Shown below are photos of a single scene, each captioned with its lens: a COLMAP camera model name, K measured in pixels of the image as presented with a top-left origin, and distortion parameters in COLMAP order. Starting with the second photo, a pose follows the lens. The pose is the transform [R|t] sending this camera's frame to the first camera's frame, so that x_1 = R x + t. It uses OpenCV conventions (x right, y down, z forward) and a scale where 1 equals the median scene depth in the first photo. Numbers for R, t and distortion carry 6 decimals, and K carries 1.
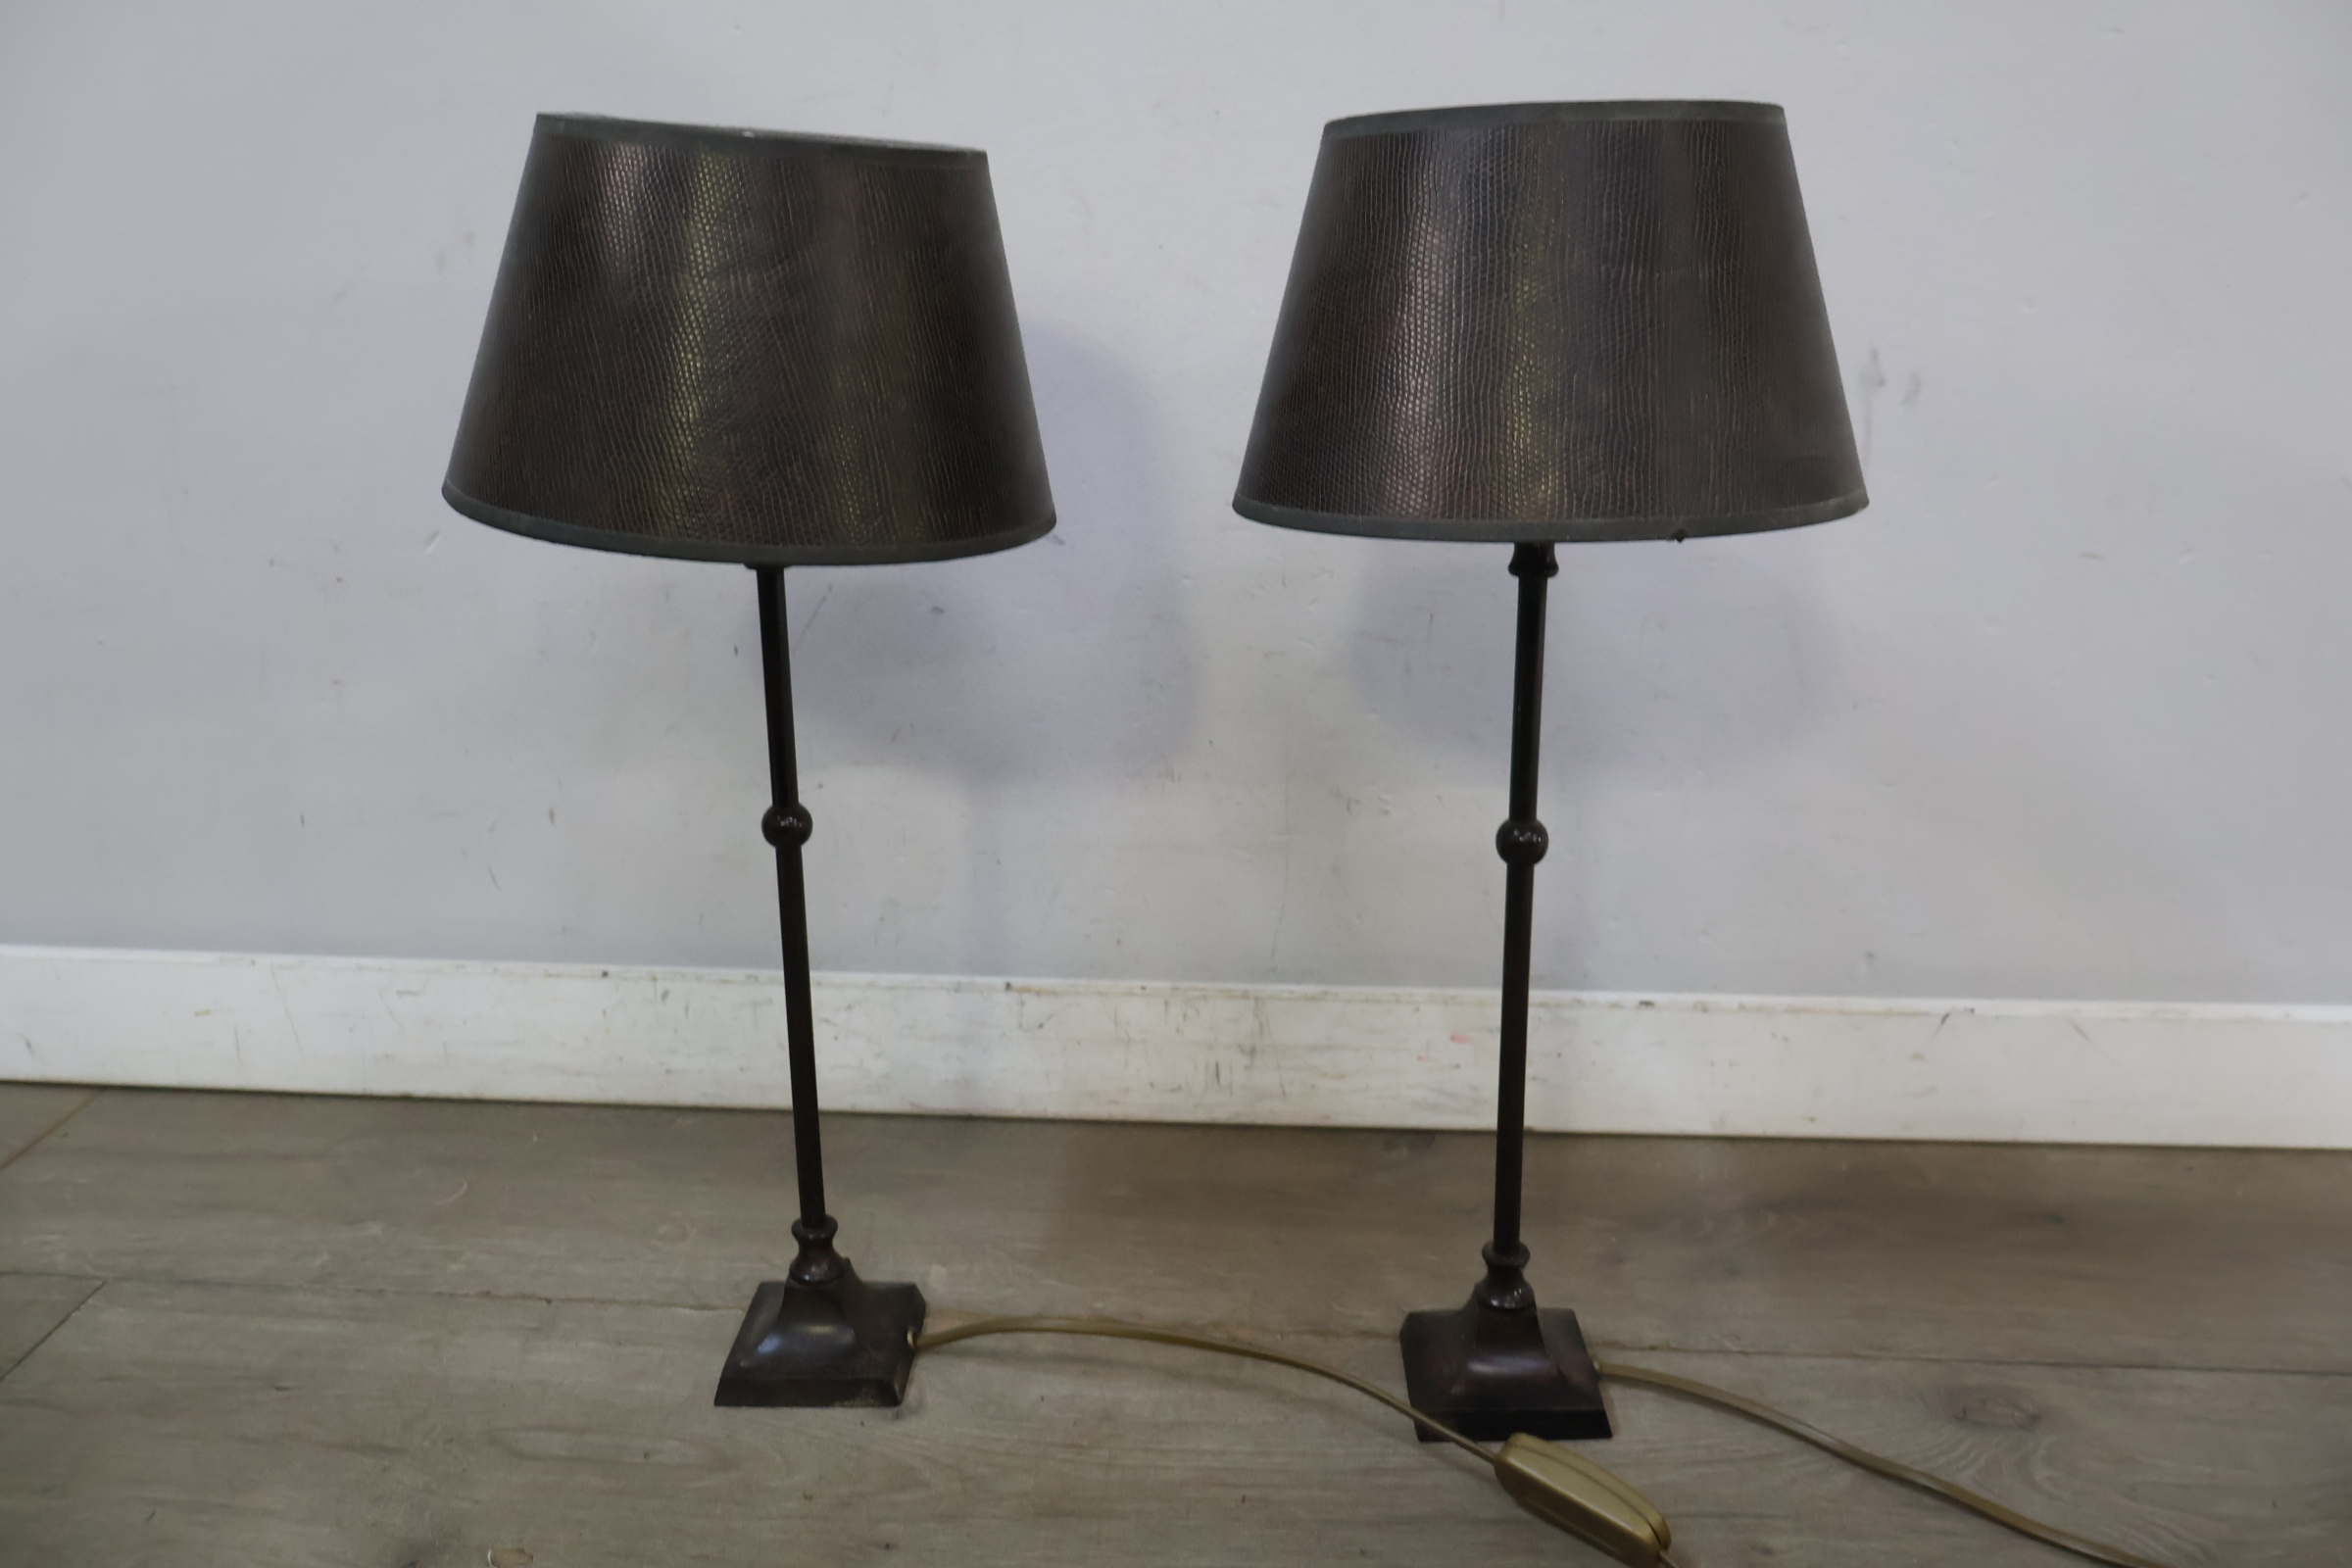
lens RADIAL K [[2106.6, 0, 1161.7], [0, 2106.6, 777.7], [0, 0, 1]] dist [0.020105, -0.010129]
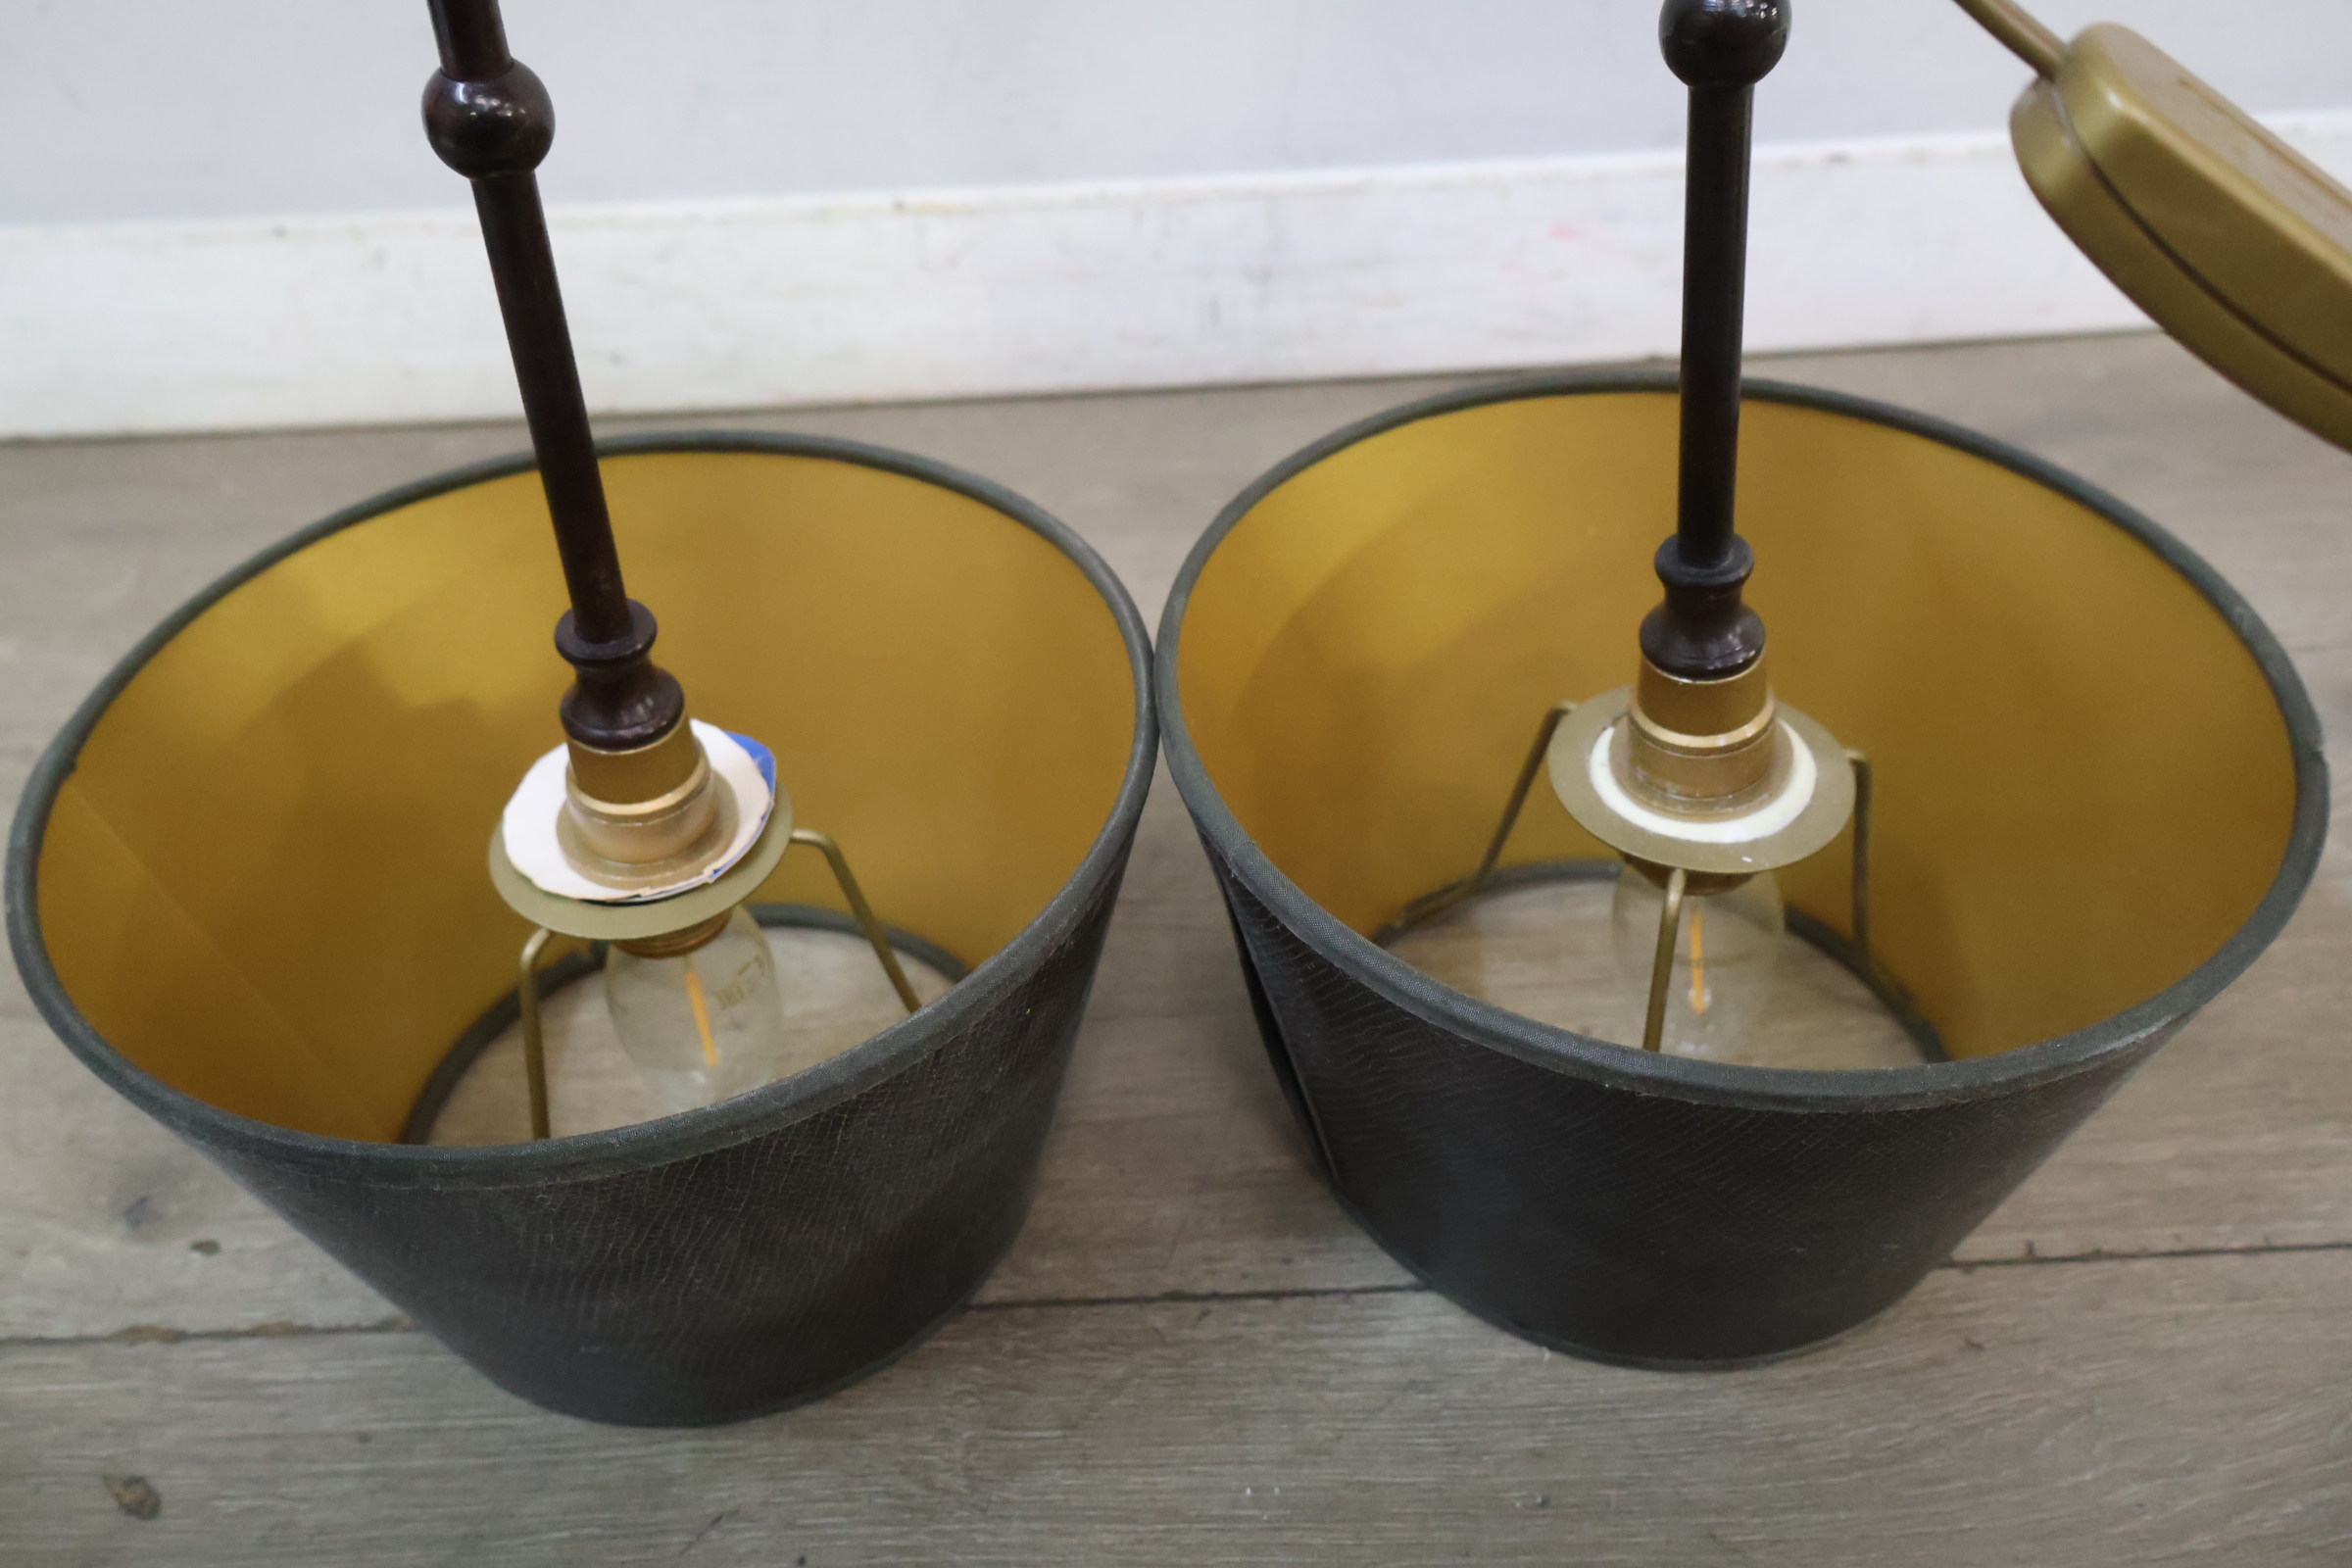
lens RADIAL K [[2106.6, 0, 1163.4], [0, 2106.6, 798.0], [0, 0, 1]] dist [0.020105, -0.010129]
pose [[0.992028, -0.099346, 0.077535, -0.068968], [0.062813, 0.923178, 0.379206, 0.026906], [-0.109252, -0.371312, 0.922058, 0.345695]]
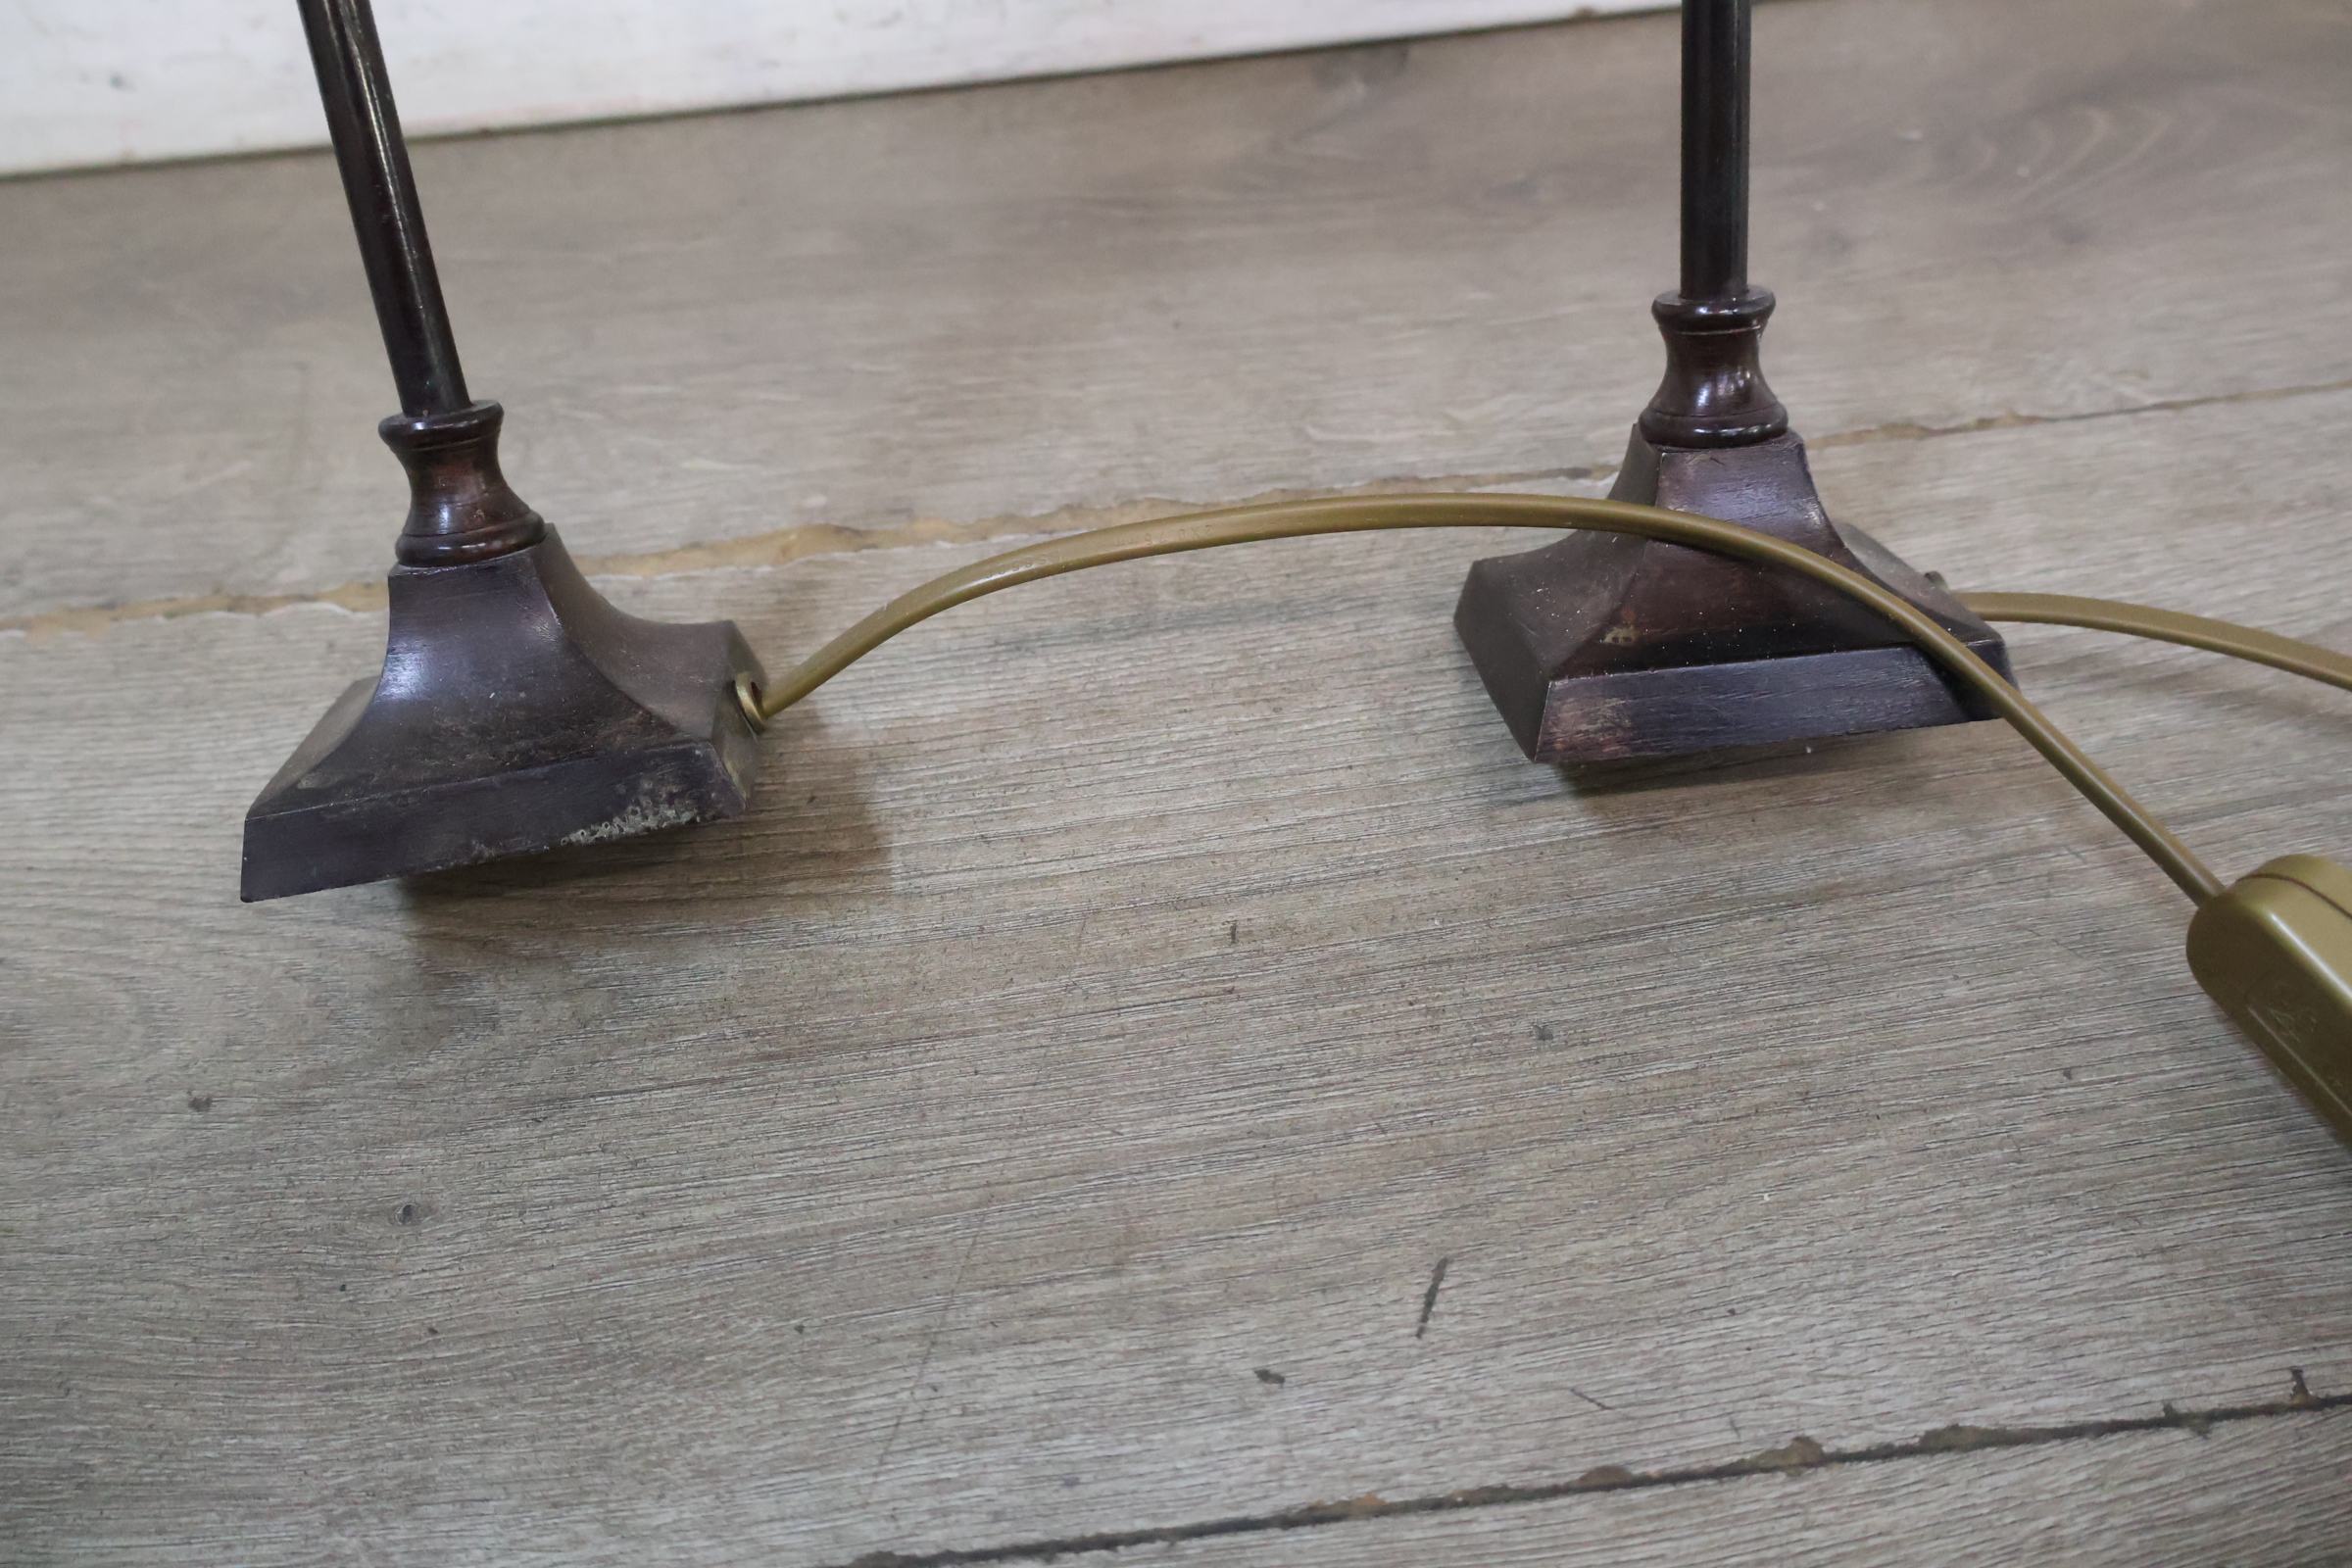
lens RADIAL K [[2106.6, 0, 1164.9], [0, 2106.6, 781.4], [0, 0, 1]] dist [0.020105, -0.010129]
pose [[0.980888, -0.165040, 0.103053, -0.012309], [0.100745, 0.883914, 0.456669, 0.098885], [-0.166459, -0.437559, 0.883648, 0.543713]]
